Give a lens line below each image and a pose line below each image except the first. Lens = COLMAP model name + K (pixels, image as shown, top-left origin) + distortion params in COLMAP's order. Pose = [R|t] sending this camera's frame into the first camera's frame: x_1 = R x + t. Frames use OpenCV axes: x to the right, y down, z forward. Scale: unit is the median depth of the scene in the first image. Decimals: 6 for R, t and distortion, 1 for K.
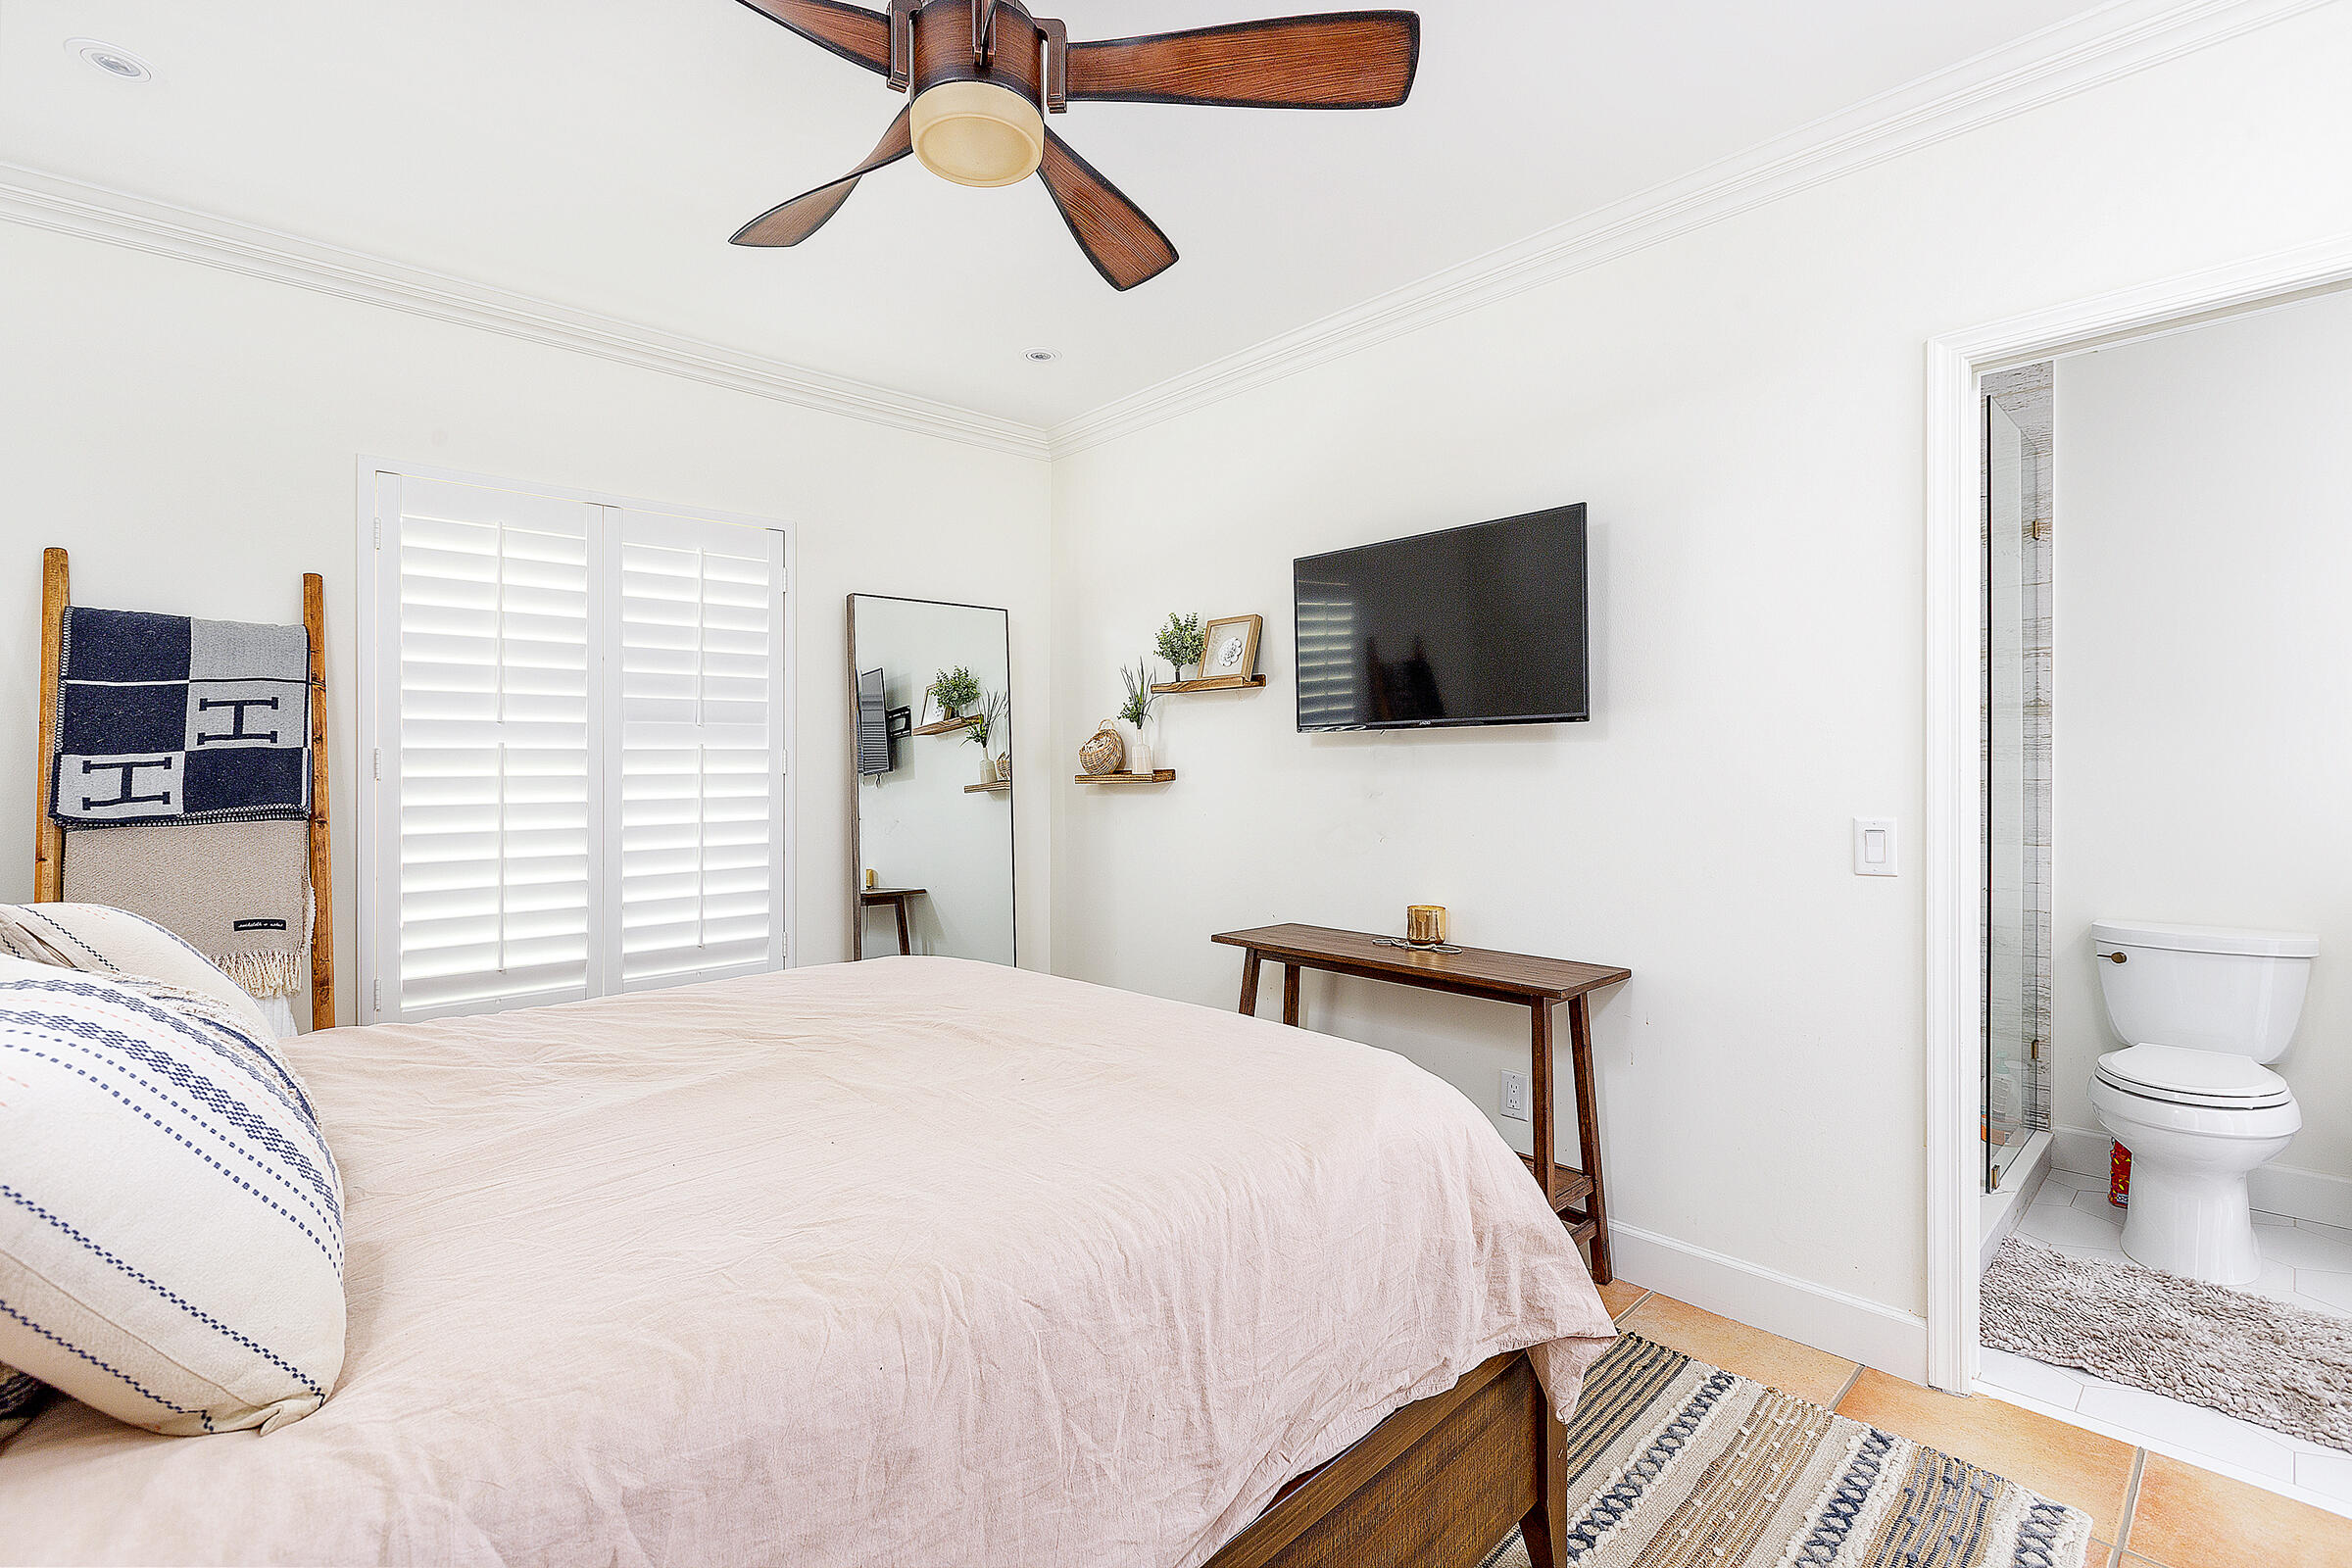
lens RADIAL K [[1028.4, 0, 1176.0], [0, 1028.4, 784.0], [0, 0, 1]] dist [-0.001028, -0.000143]
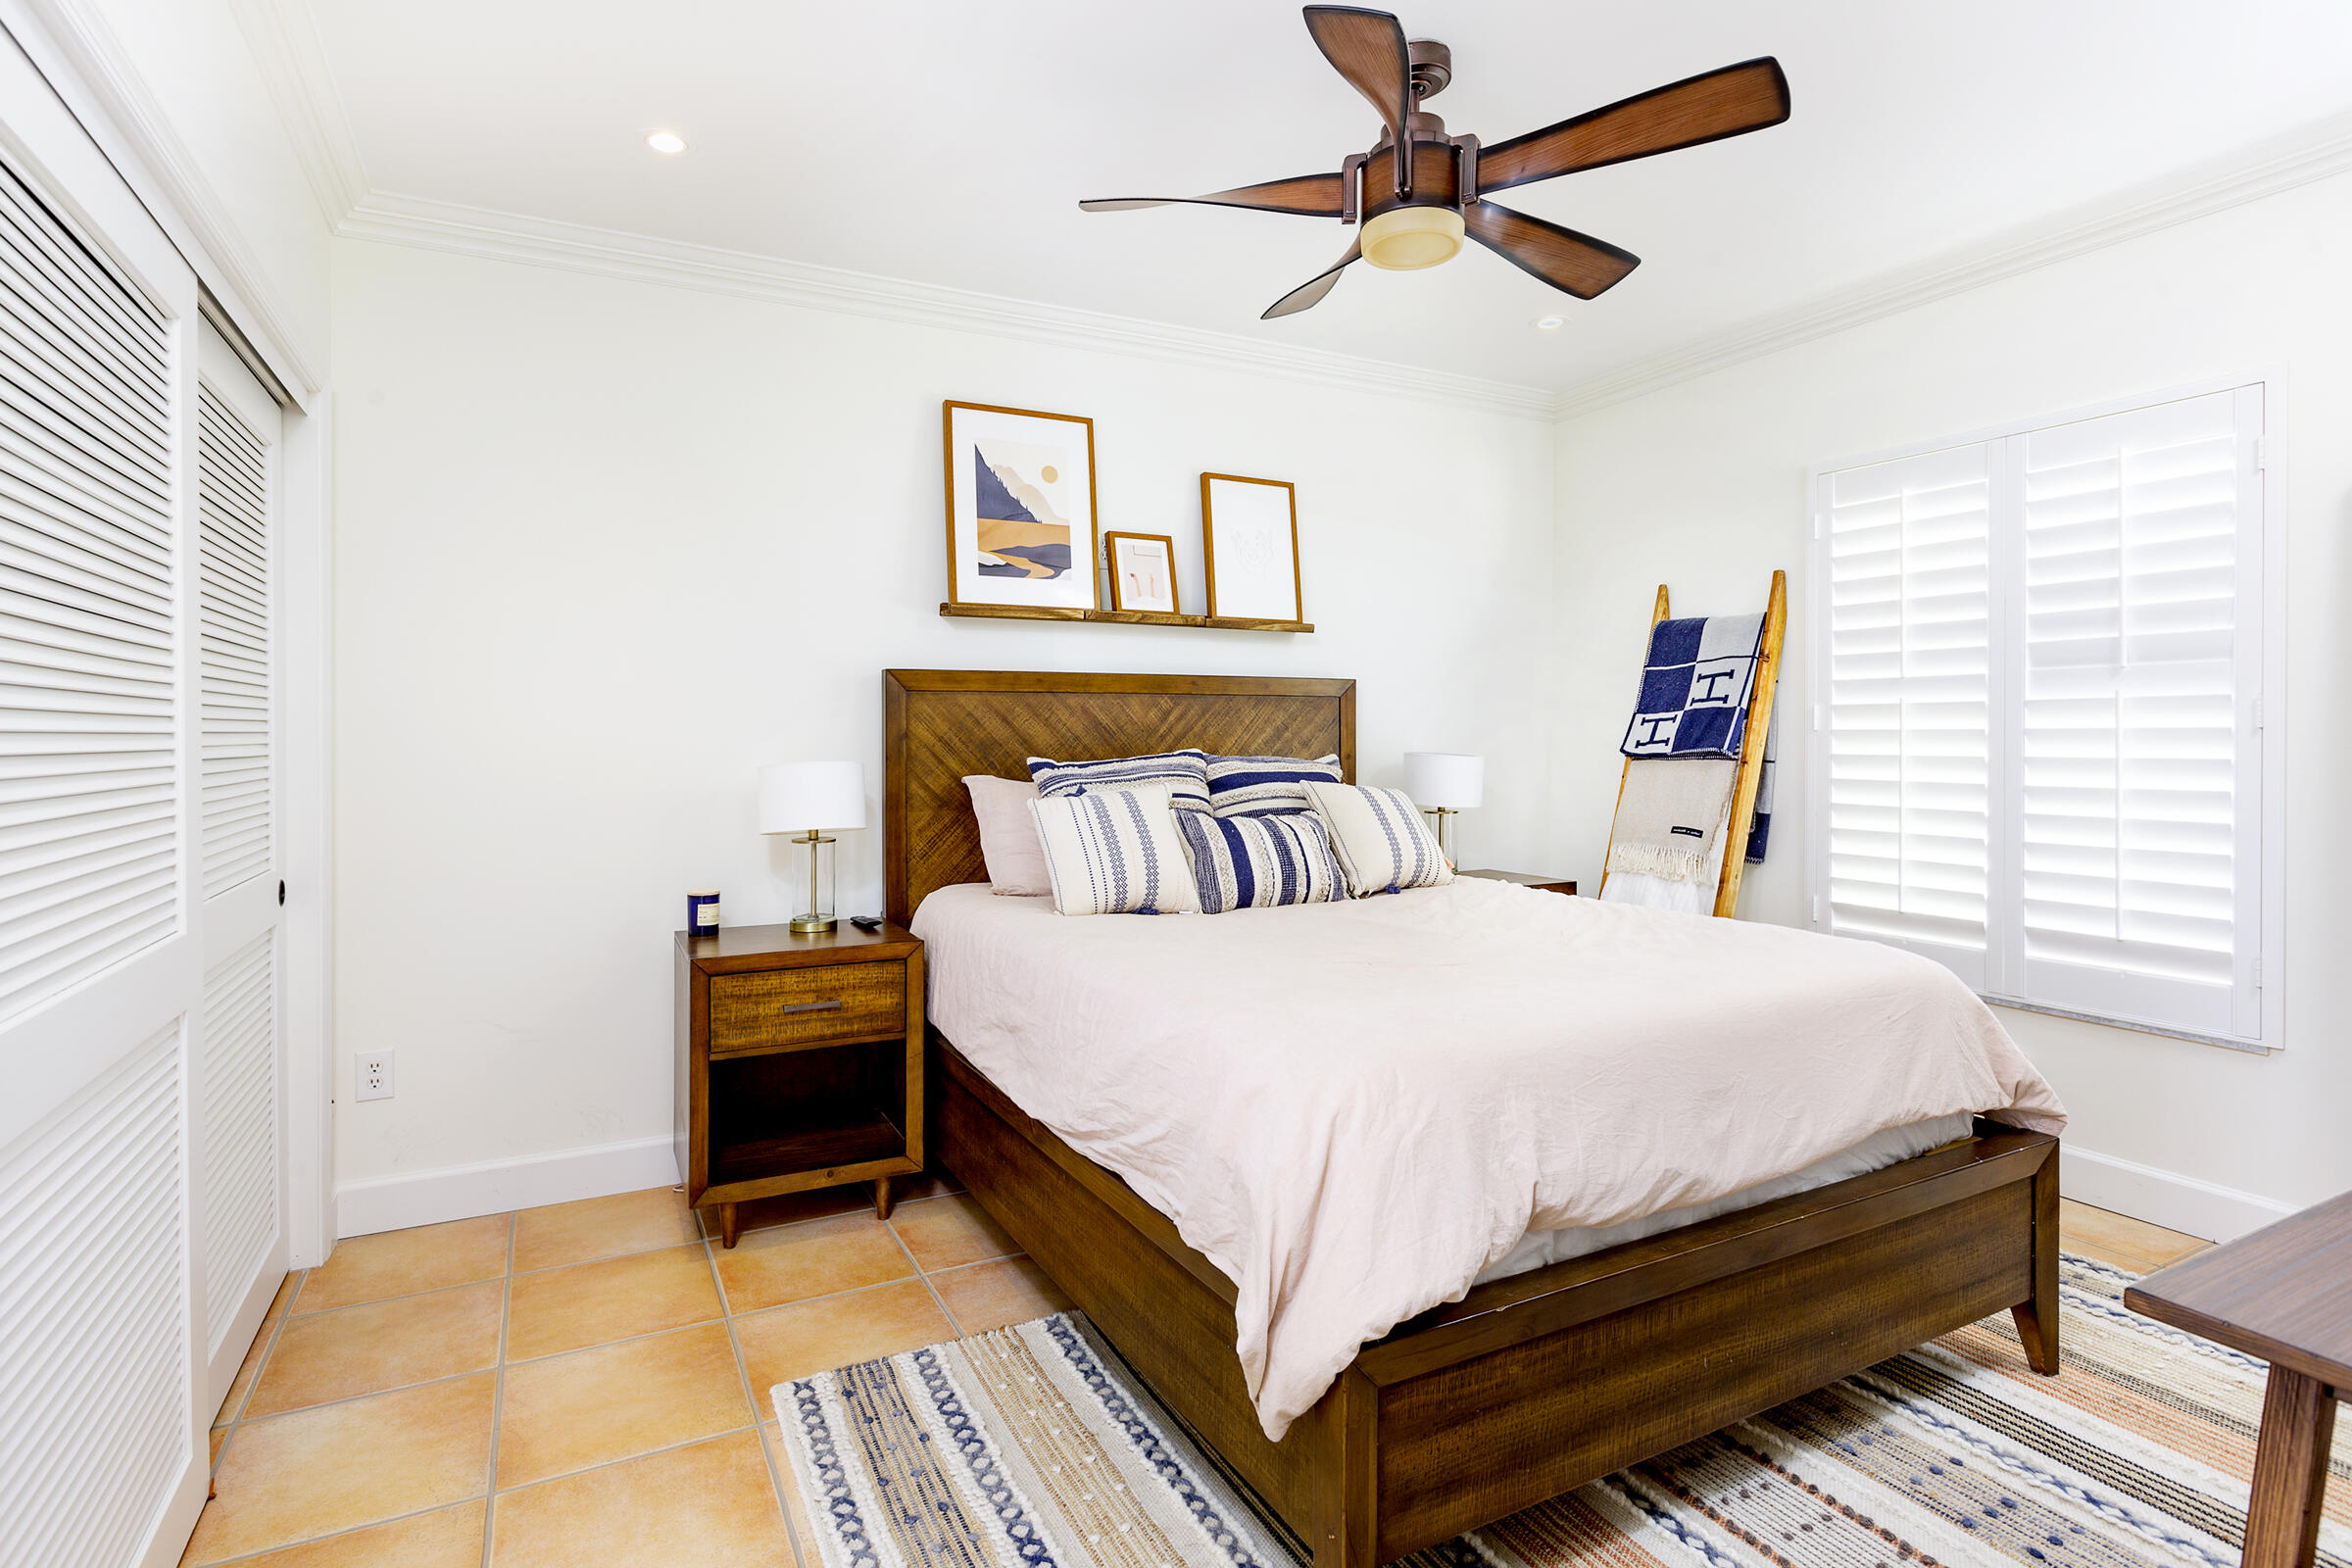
lens RADIAL K [[1183.9, 0, 1172.1], [0, 1183.9, 730.7], [0, 0, 1]] dist [-0.000262, -0.000071]
pose [[-0.261664, 0.012613, -0.965077, 0.871336], [-0.004544, 0.999887, 0.014300, -0.023489], [0.965148, 0.008128, -0.261577, 0.721046]]
